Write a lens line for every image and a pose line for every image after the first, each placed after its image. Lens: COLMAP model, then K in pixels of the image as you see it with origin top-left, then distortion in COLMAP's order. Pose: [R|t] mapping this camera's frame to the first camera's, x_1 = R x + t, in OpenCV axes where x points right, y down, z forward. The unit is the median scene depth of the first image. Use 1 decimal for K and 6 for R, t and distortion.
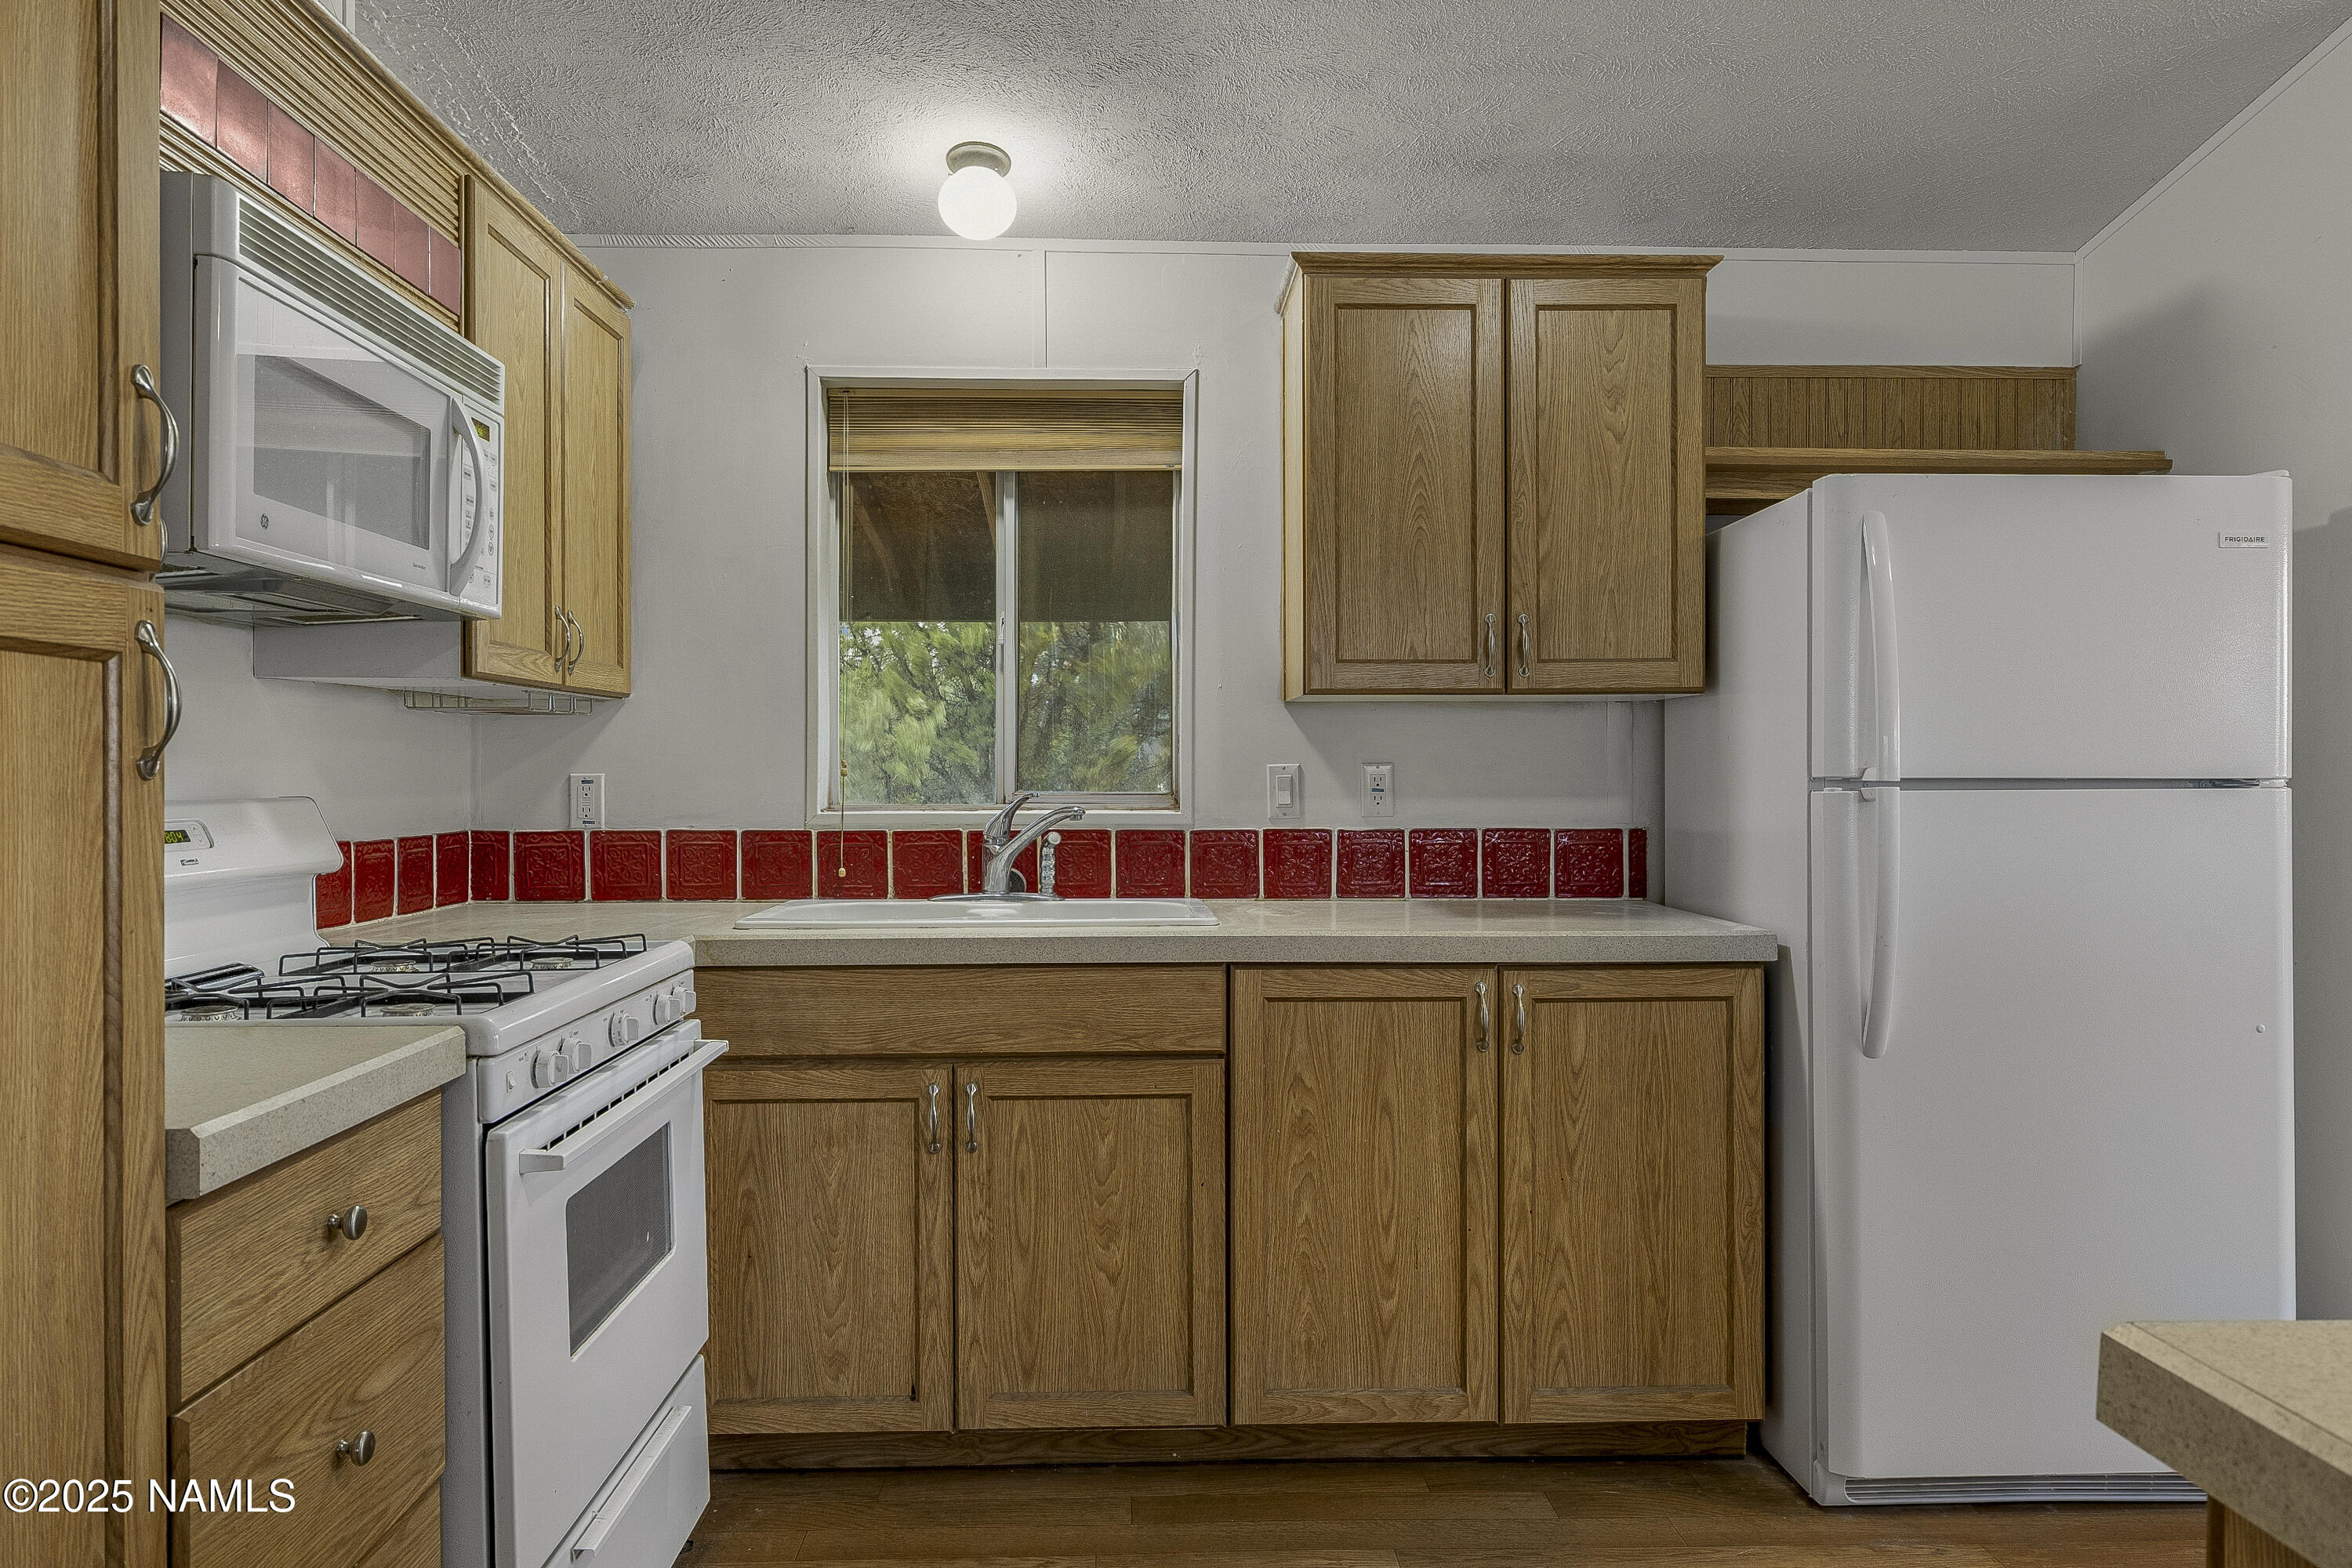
lens RADIAL K [[1509.6, 0, 1176.0], [0, 1509.6, 784.0], [0, 0, 1]] dist [-0.002317, -0.002547]
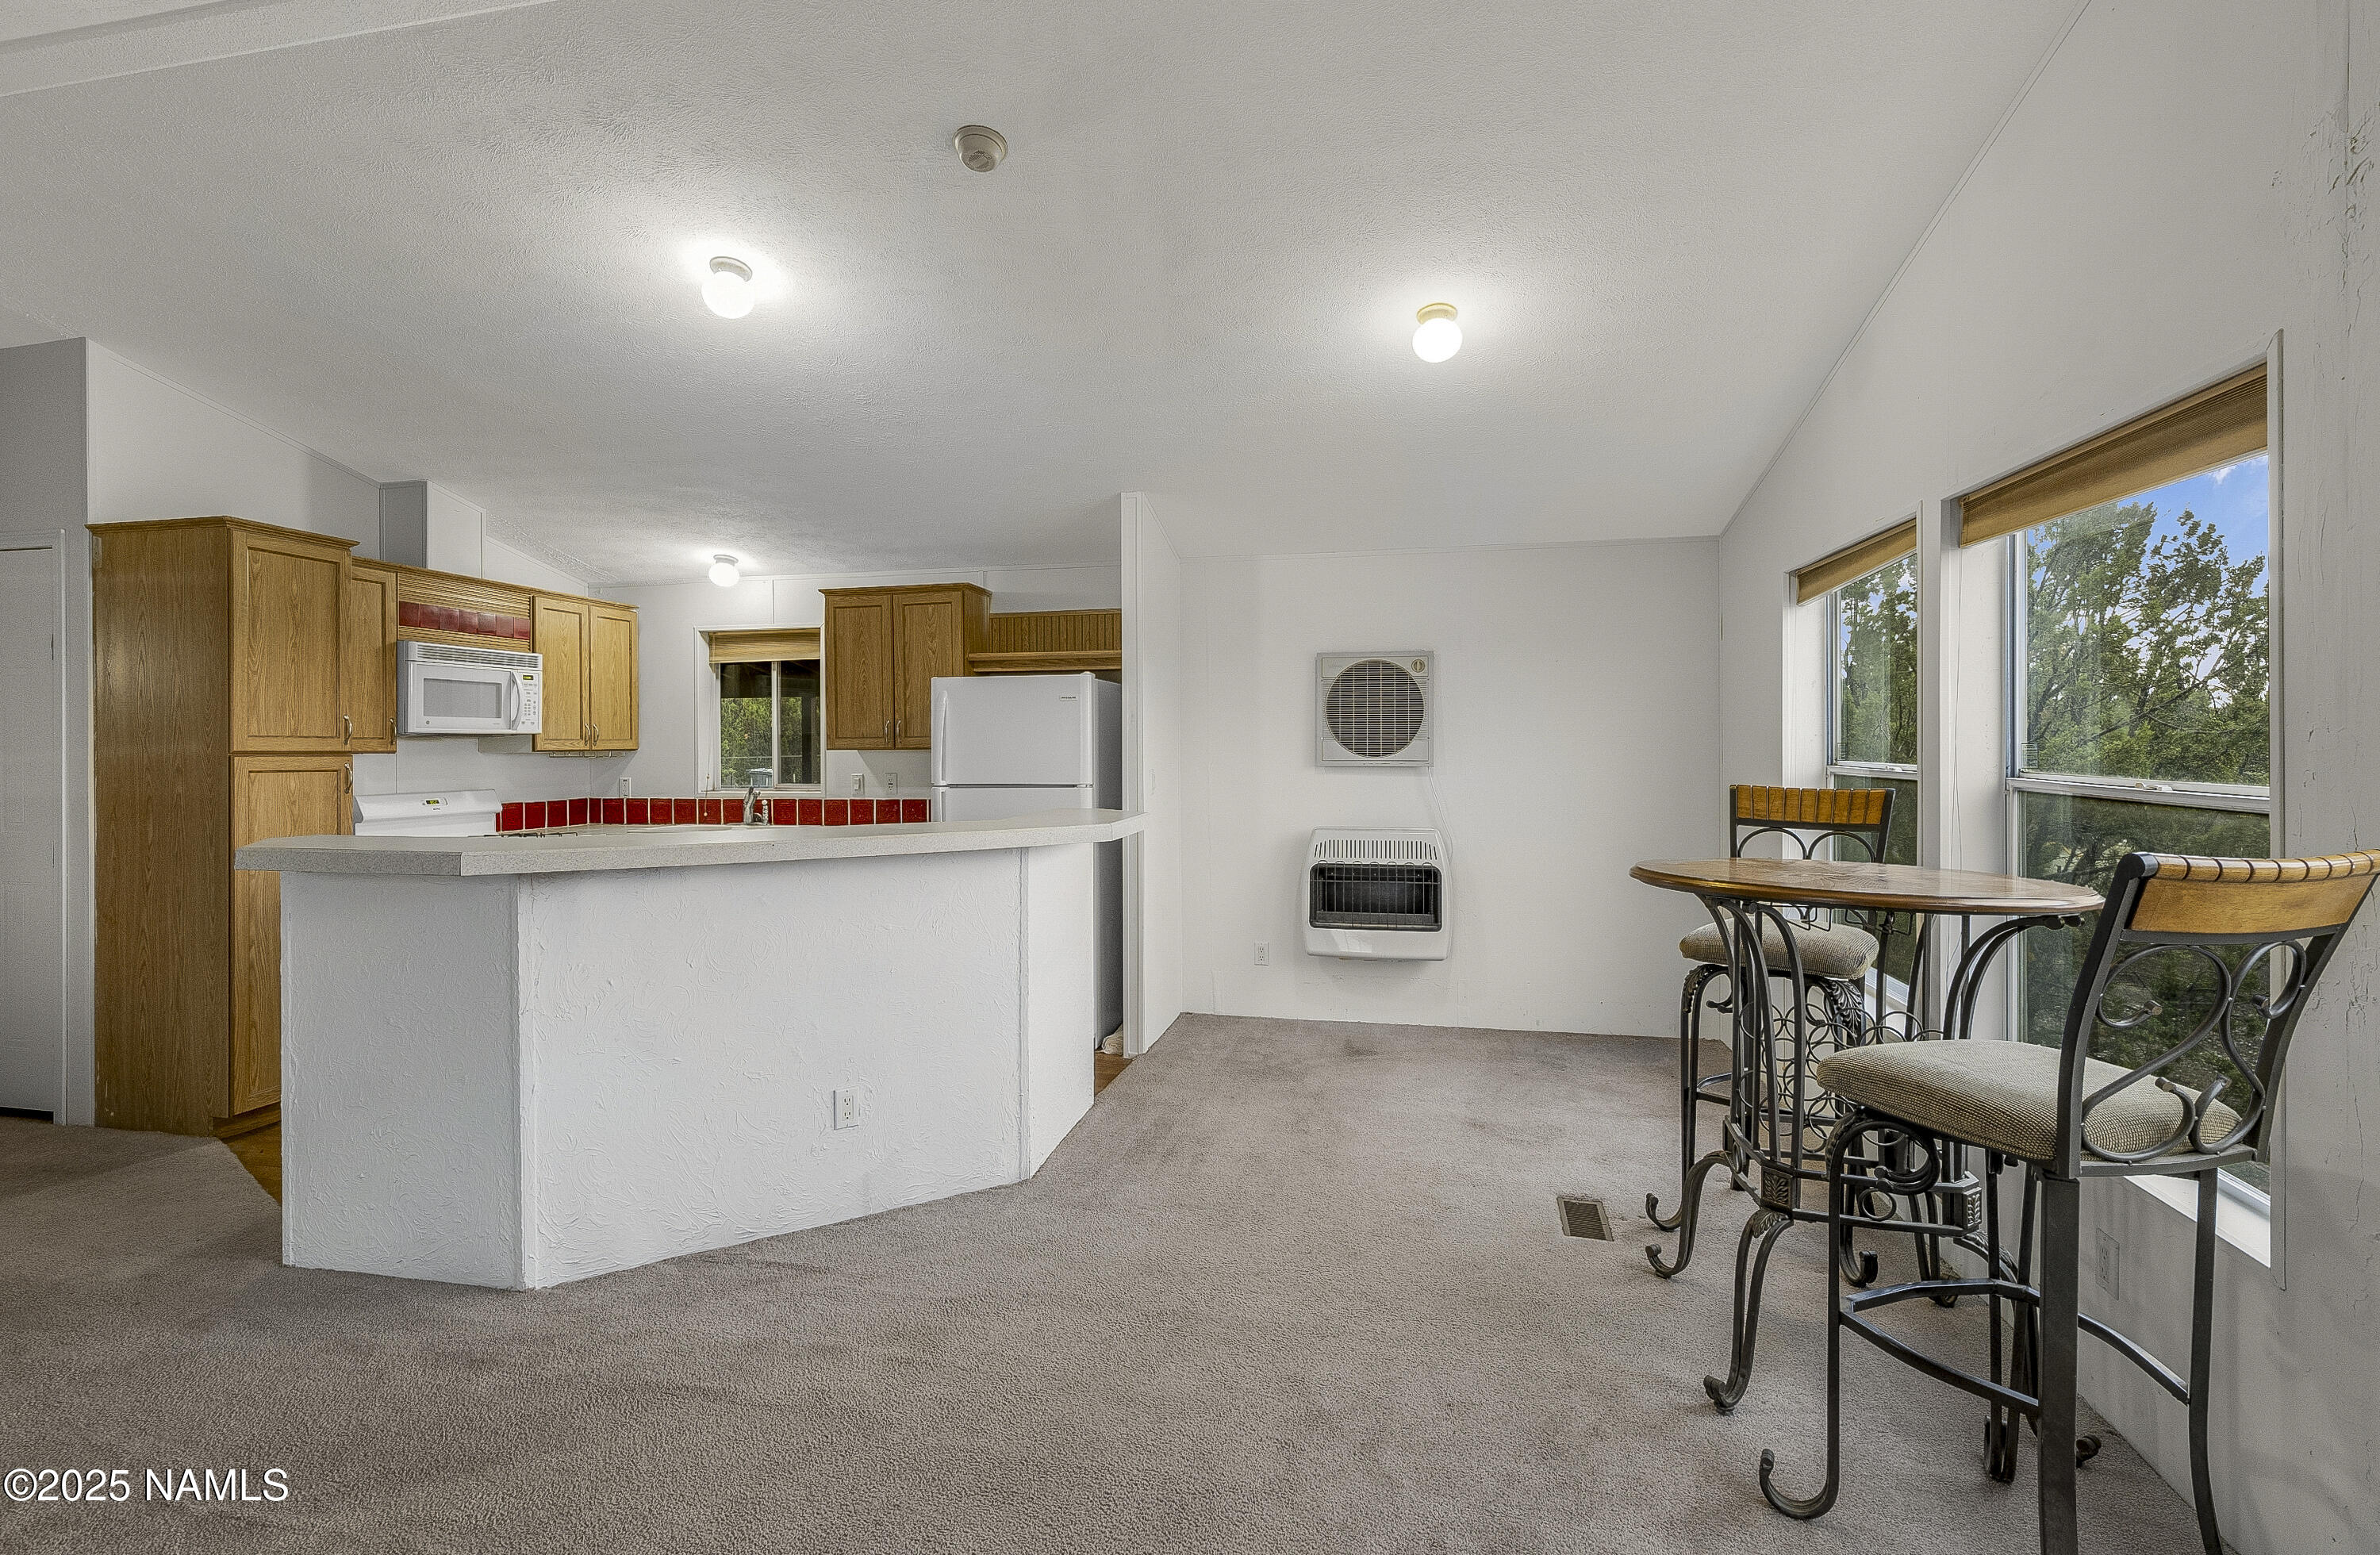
lens RADIAL K [[1112.8, 0, 1189.7], [0, 1112.8, 746.1], [0, 0, 1]] dist [-0.000222, -0.000159]
pose [[0.970226, -0.004970, -0.242150, 1.200673], [0.003616, 0.999975, -0.006037, -0.052862], [0.242174, 0.004981, 0.970220, -0.787217]]
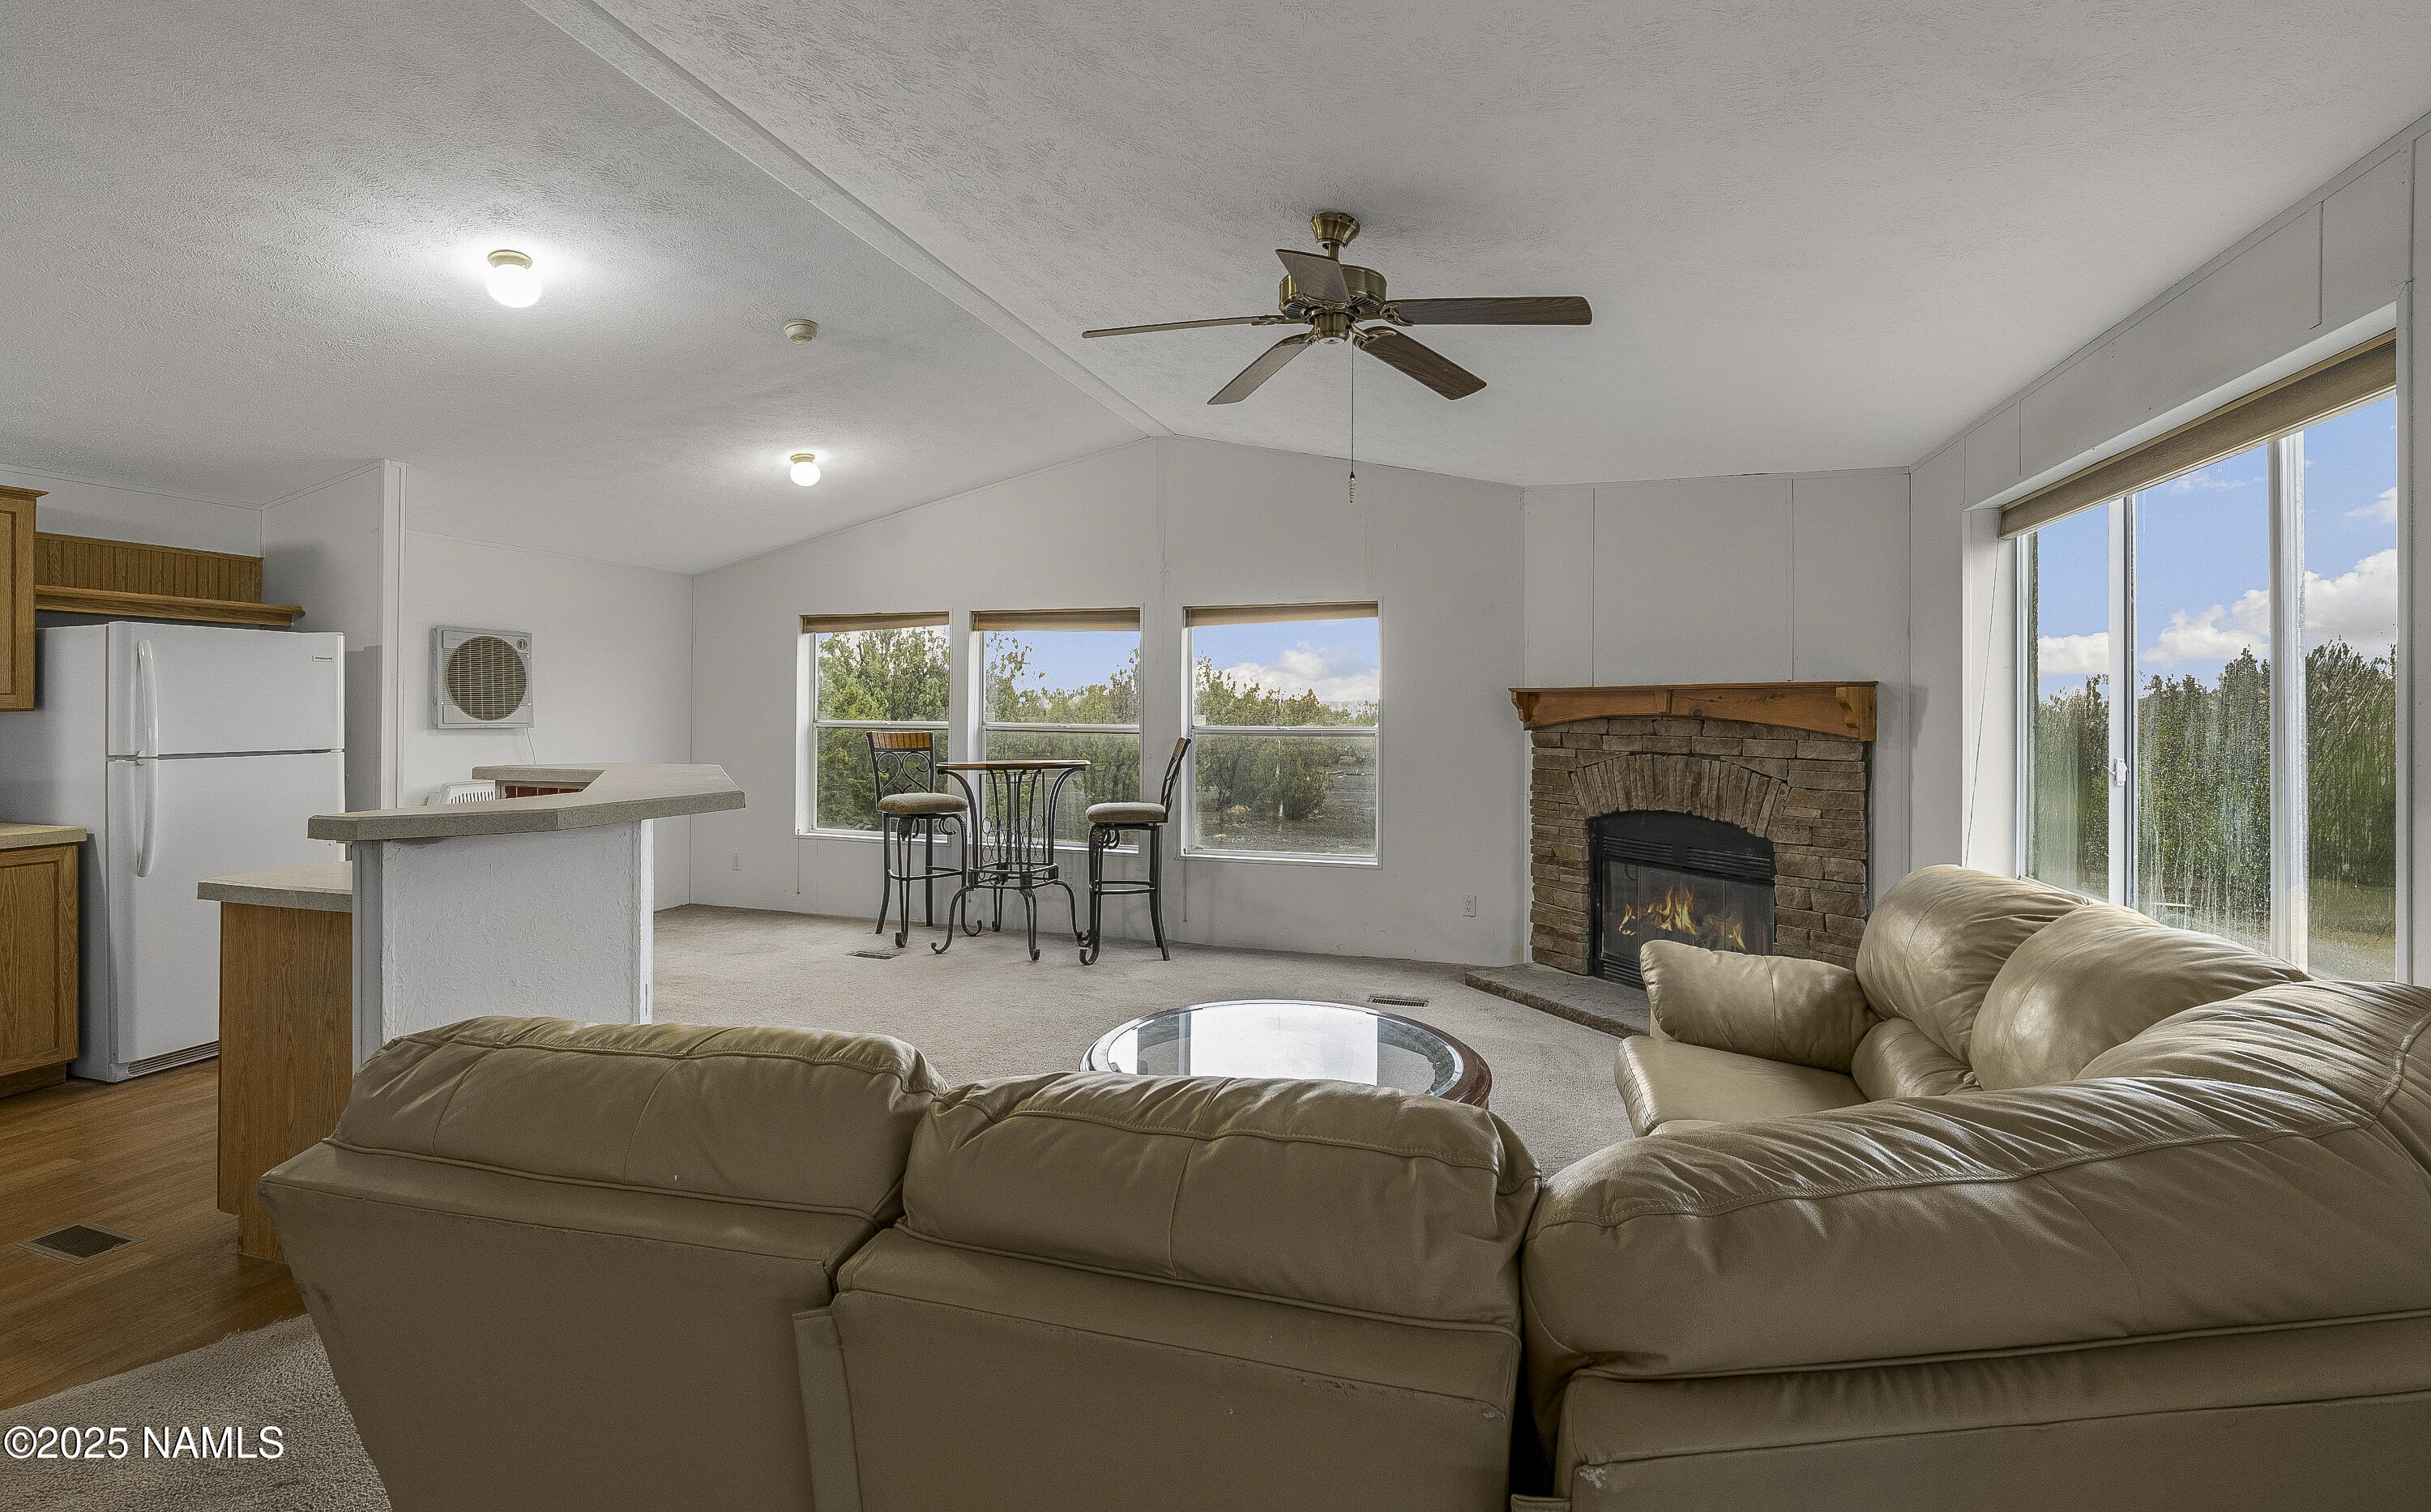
lens RADIAL K [[1065.9, 0, 1178.2], [0, 1065.9, 705.9], [0, 0, 1]] dist [0.001772, 0.000239]
pose [[0.361323, 0.004156, 0.932431, -0.416823], [0.004982, 0.999967, -0.006387, -0.052088], [-0.932427, 0.006953, 0.361291, -0.908039]]
